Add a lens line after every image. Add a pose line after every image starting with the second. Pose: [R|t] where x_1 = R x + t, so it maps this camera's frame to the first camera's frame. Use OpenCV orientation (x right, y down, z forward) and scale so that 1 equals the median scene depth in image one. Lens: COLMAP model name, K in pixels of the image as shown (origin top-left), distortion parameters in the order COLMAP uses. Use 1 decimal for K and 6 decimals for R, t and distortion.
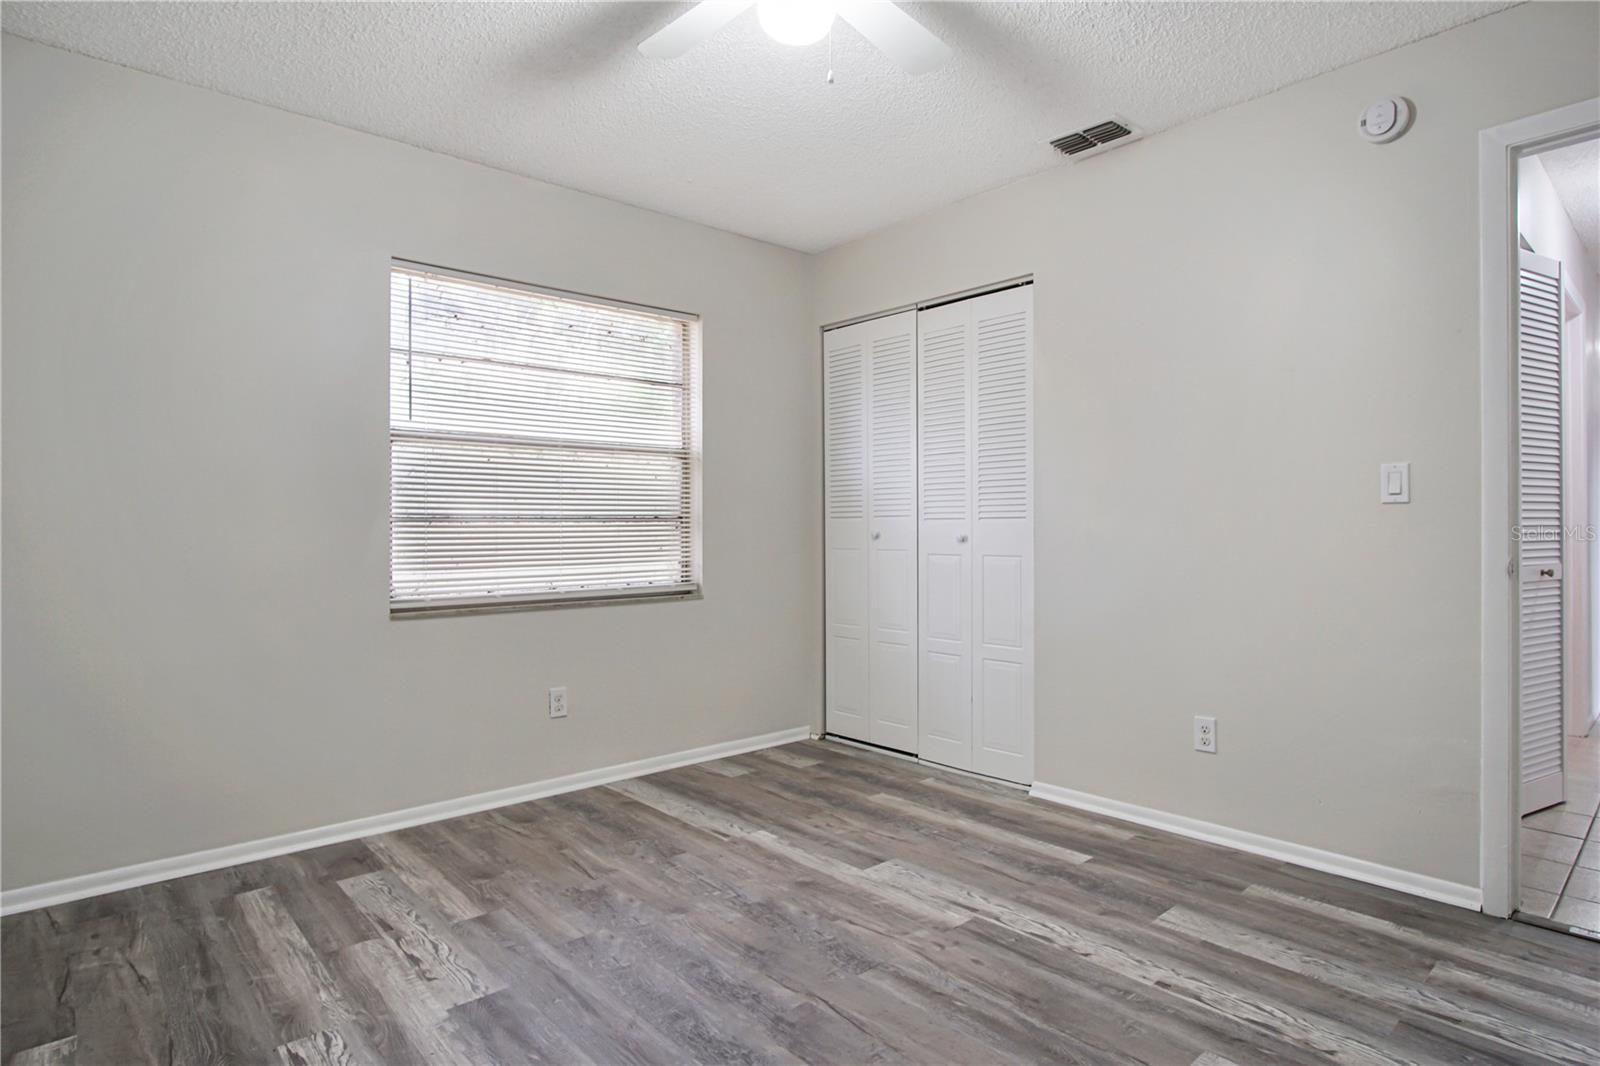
lens RADIAL K [[879.7, 0, 810.7], [0, 879.7, 529.6], [0, 0, 1]] dist [-0.036856, 0.013405]
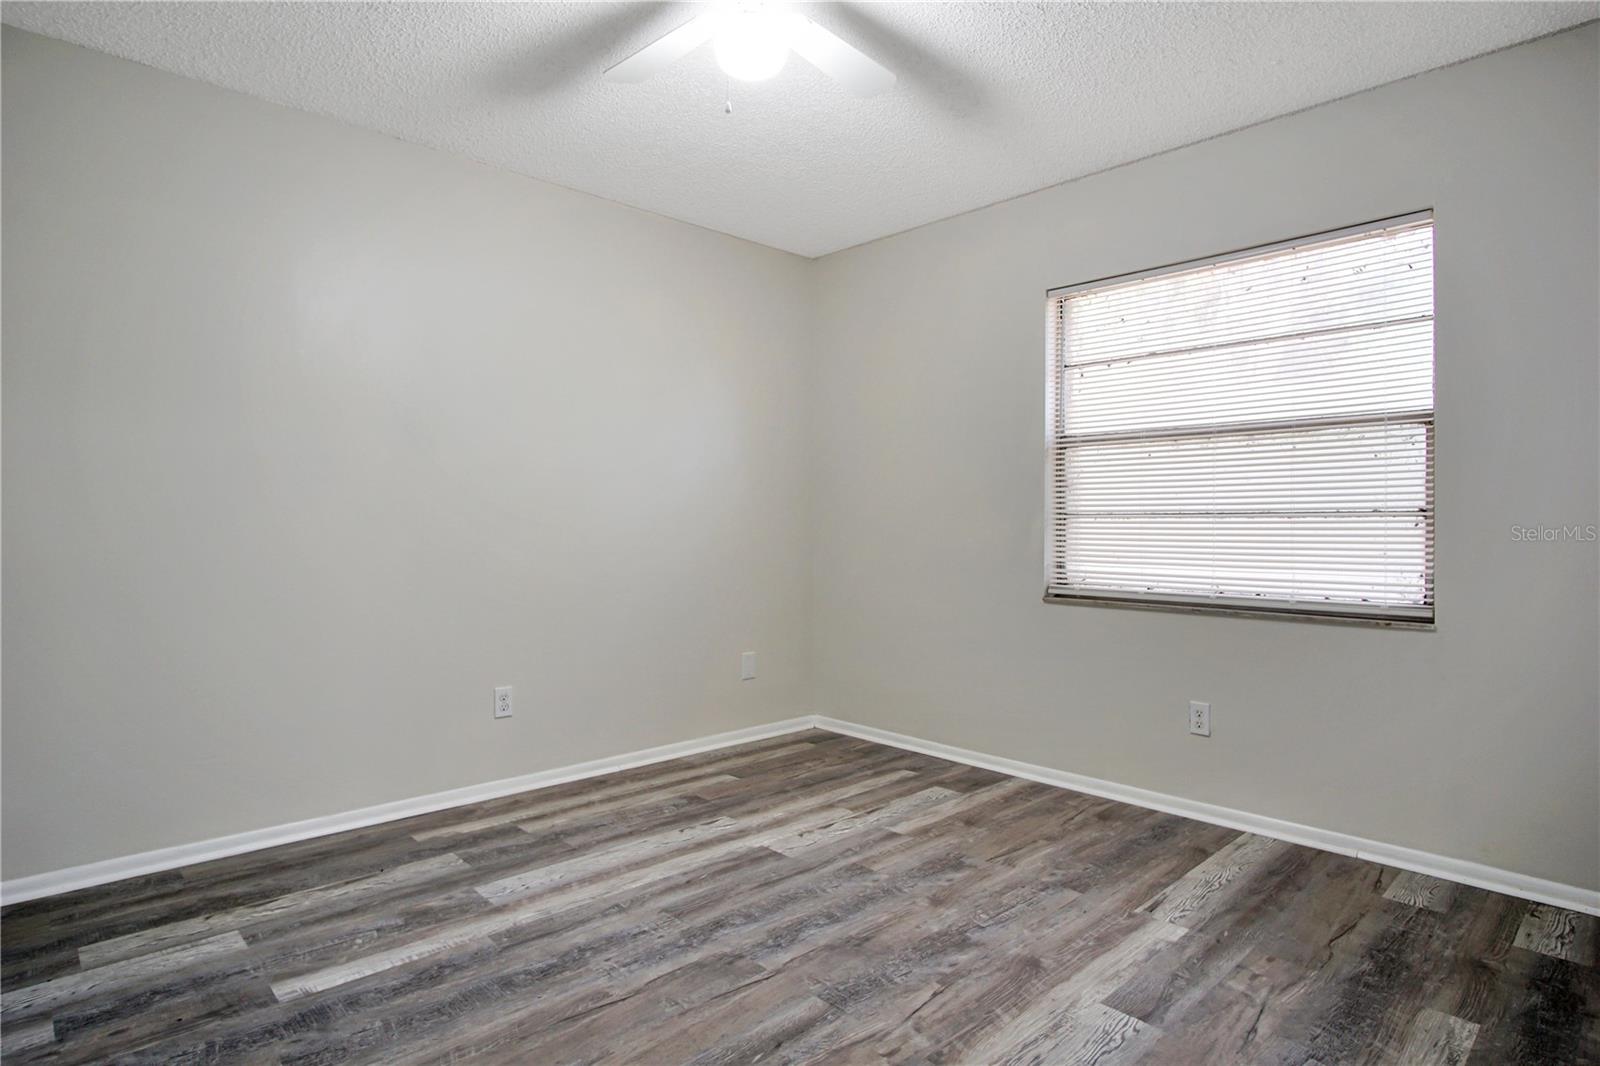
lens RADIAL K [[879.7, 0, 815.3], [0, 879.7, 531.7], [0, 0, 1]] dist [-0.036856, 0.013405]
pose [[0.008329, 0.012588, -0.999886, 0.720868], [-0.004330, 0.999912, 0.012552, -0.004565], [0.999956, 0.004225, 0.008382, 0.715476]]
